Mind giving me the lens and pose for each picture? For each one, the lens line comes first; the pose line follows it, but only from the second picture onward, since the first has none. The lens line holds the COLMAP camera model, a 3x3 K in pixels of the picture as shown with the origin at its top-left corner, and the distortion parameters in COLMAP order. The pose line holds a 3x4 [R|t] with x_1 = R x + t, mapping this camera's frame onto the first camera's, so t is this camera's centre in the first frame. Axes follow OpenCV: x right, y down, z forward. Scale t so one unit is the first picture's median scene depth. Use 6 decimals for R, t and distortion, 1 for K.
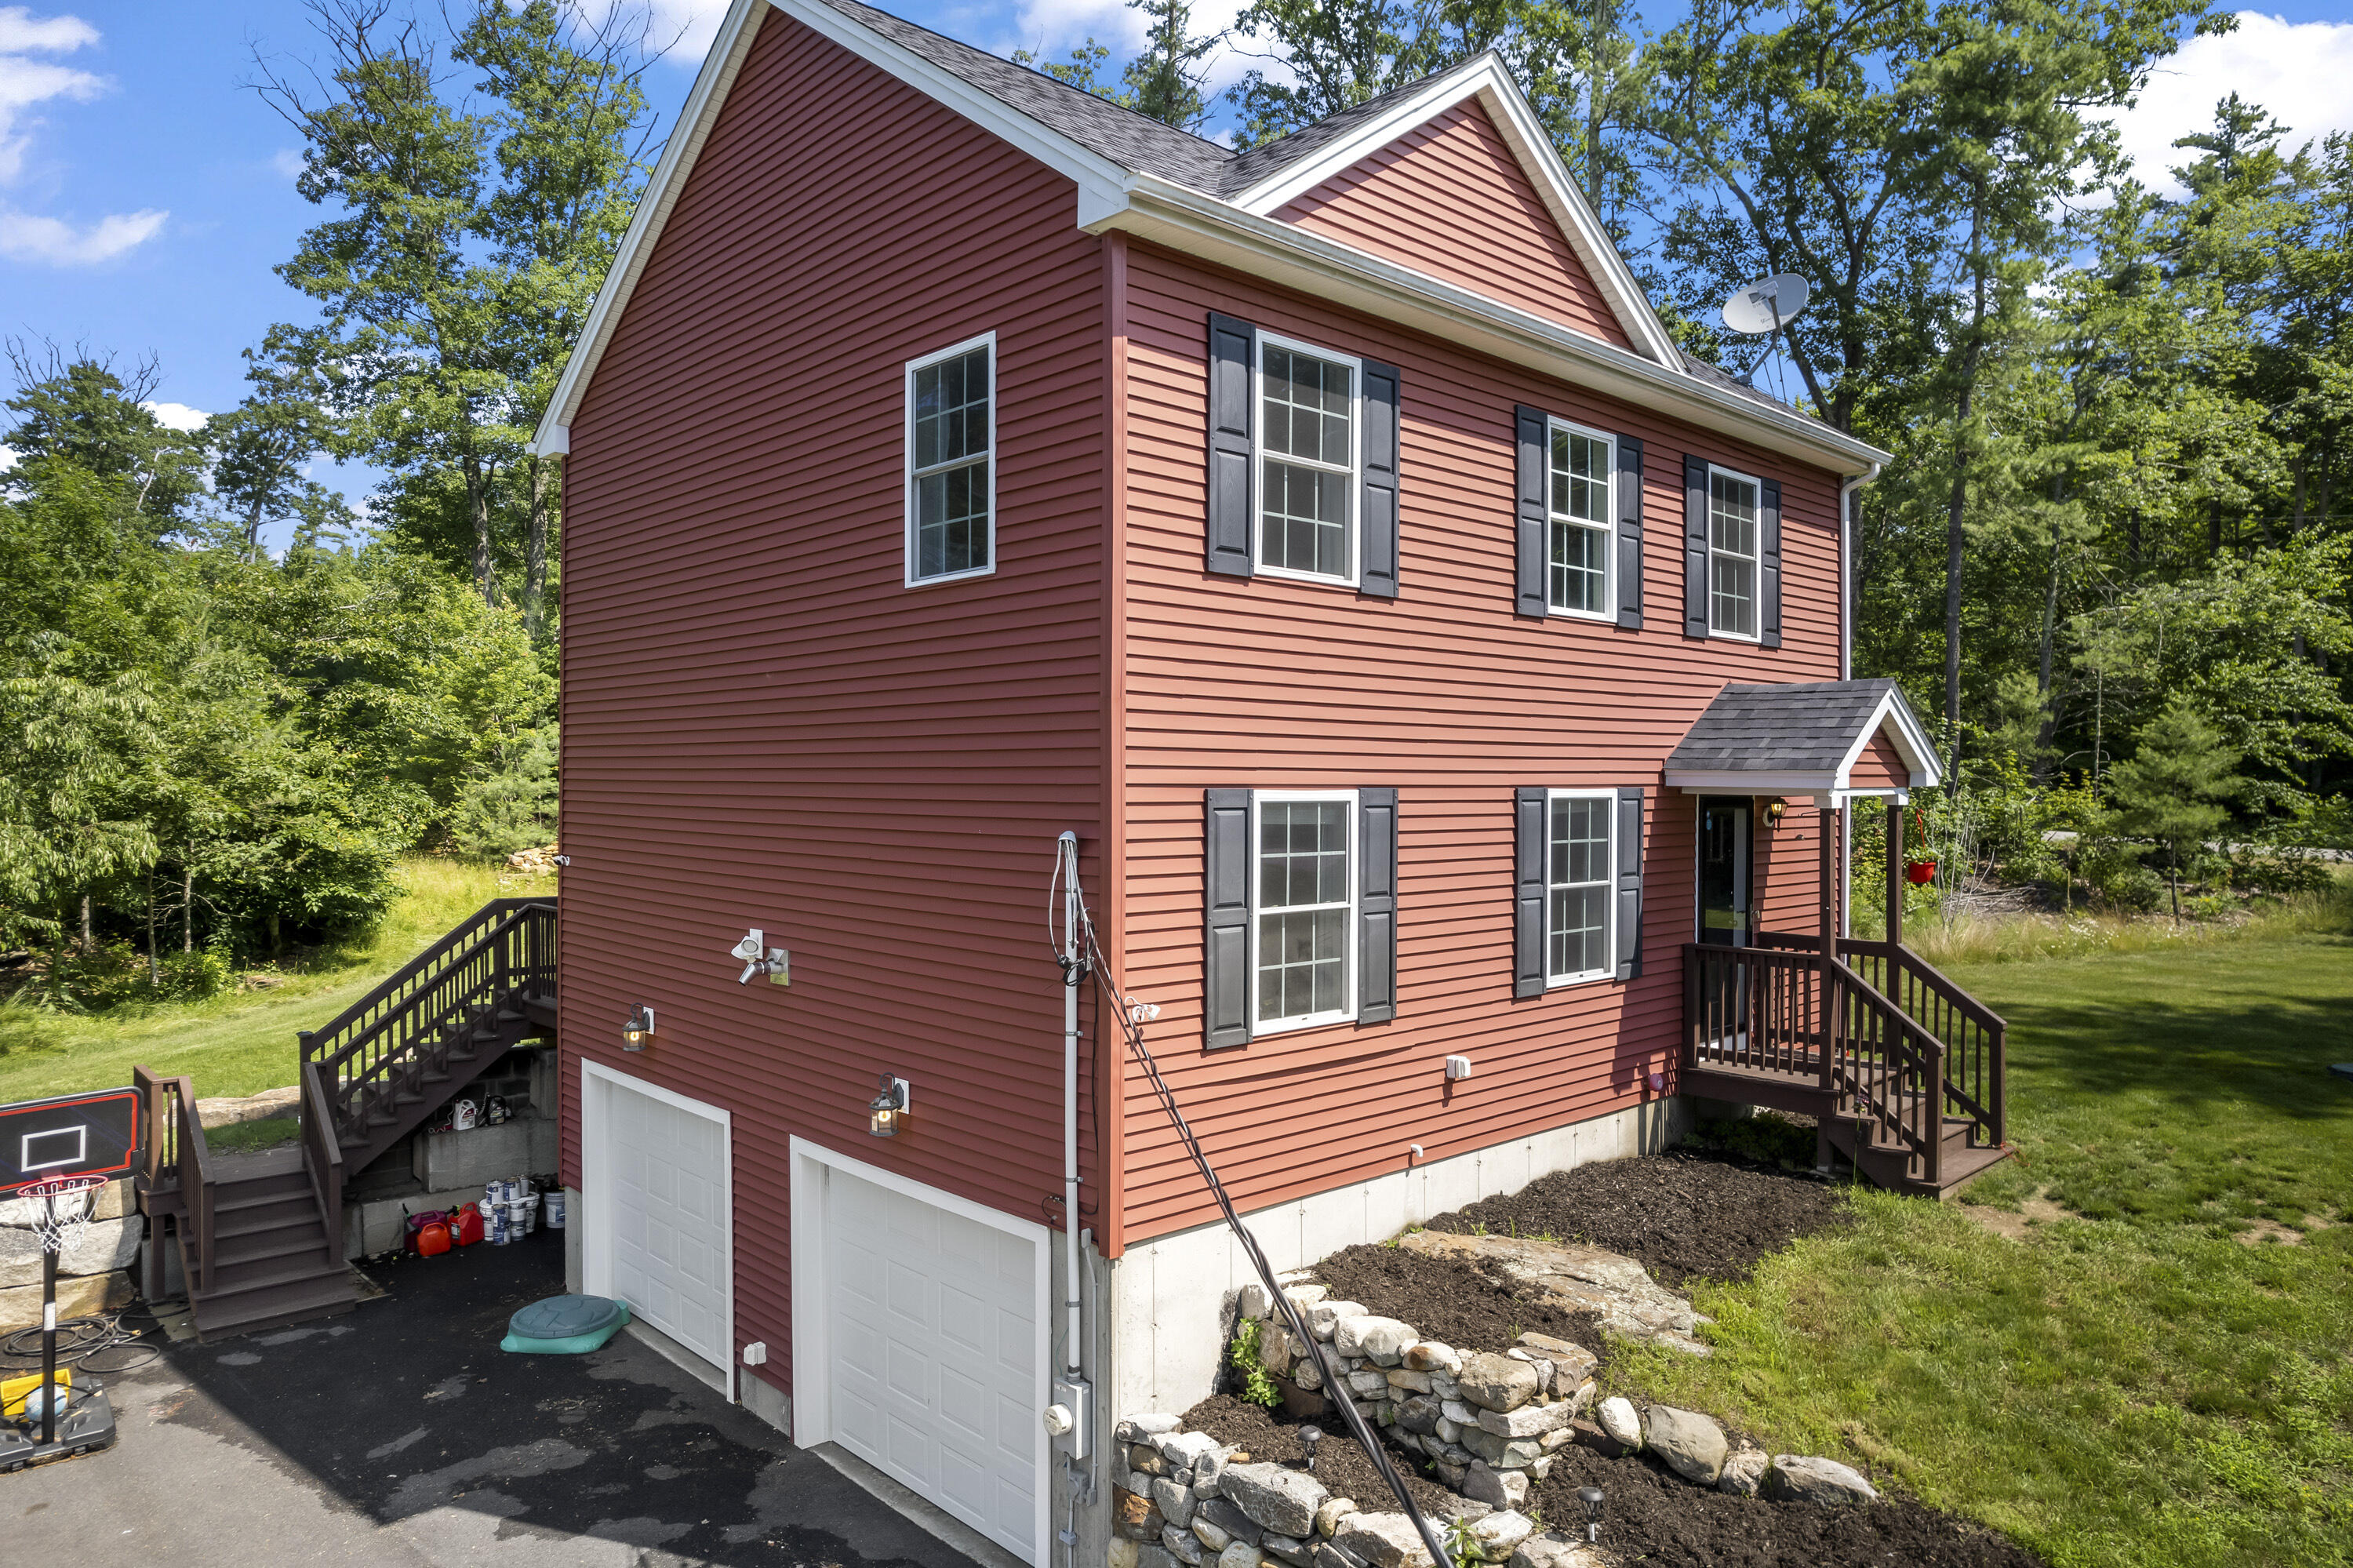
lens RADIAL K [[1512.9, 0, 1183.2], [0, 1512.9, 770.3], [0, 0, 1]] dist [-0.061104, 0.038434]
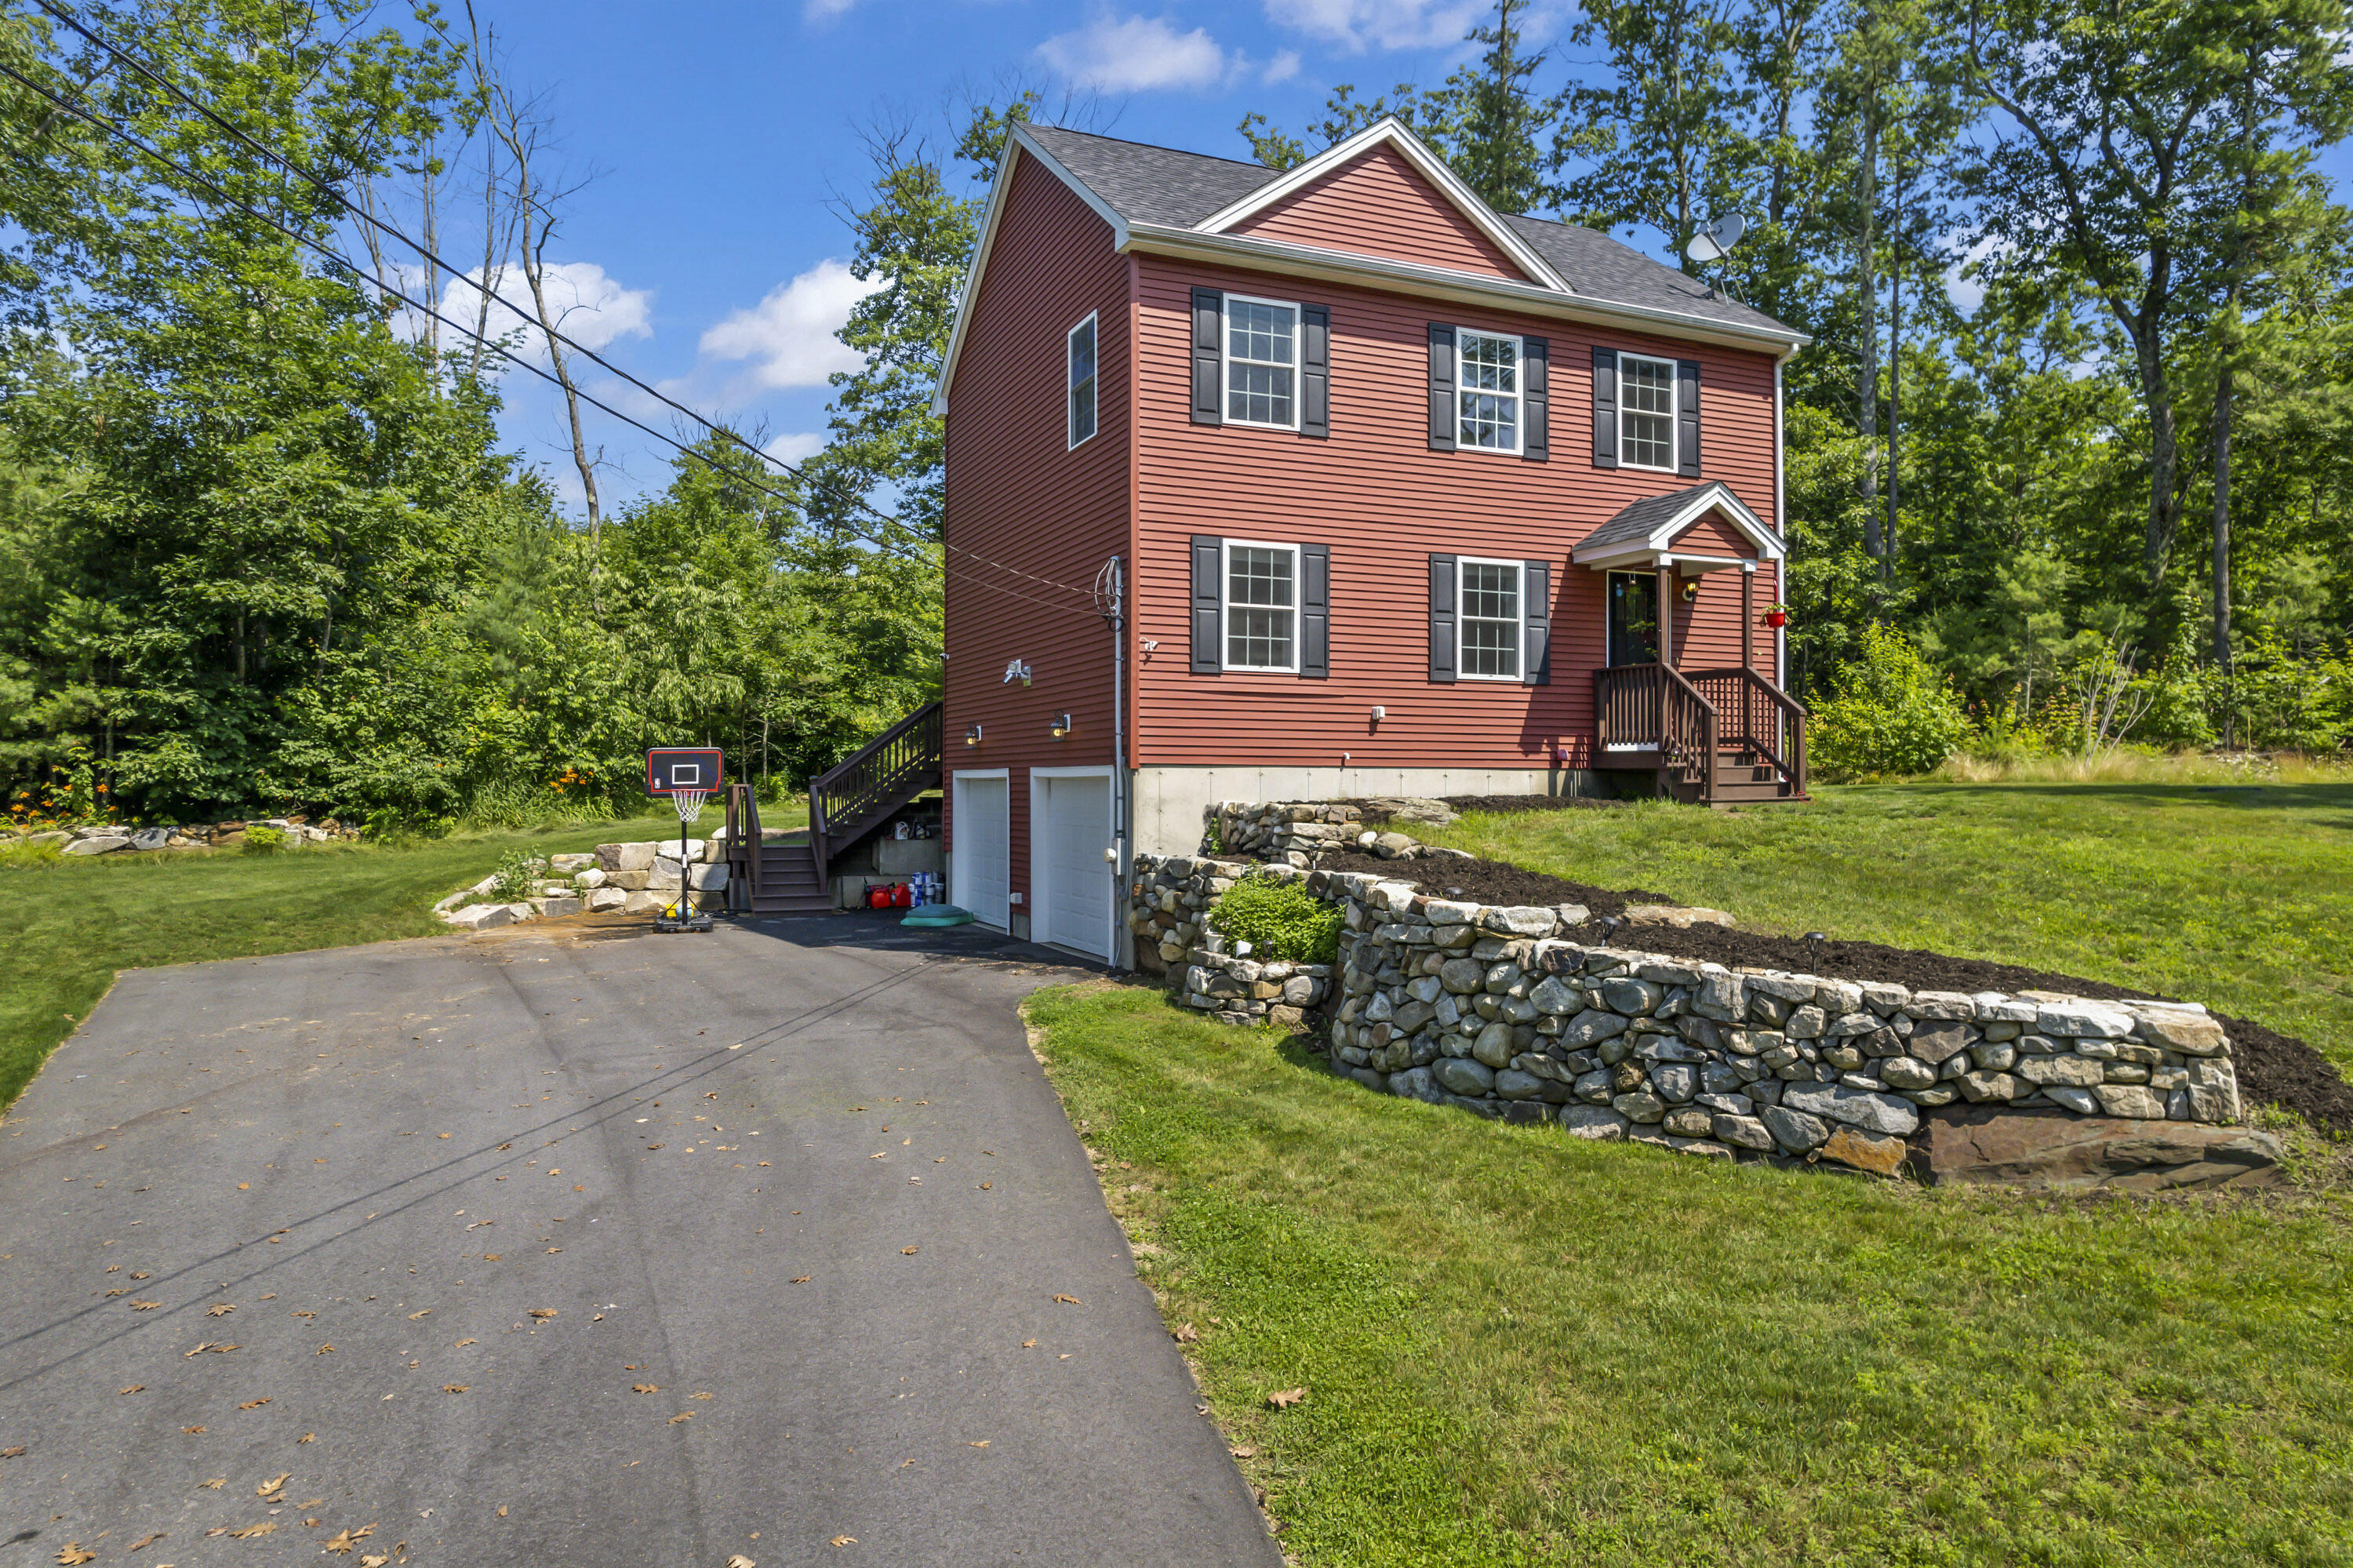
lens RADIAL K [[1512.9, 0, 1175.7], [0, 1512.9, 778.6], [0, 0, 1]] dist [-0.061104, 0.038434]
pose [[0.940683, -0.003368, -0.339269, 0.479896], [0.002436, 0.999992, -0.003171, 0.243095], [0.339277, 0.002156, 0.940684, -0.597925]]
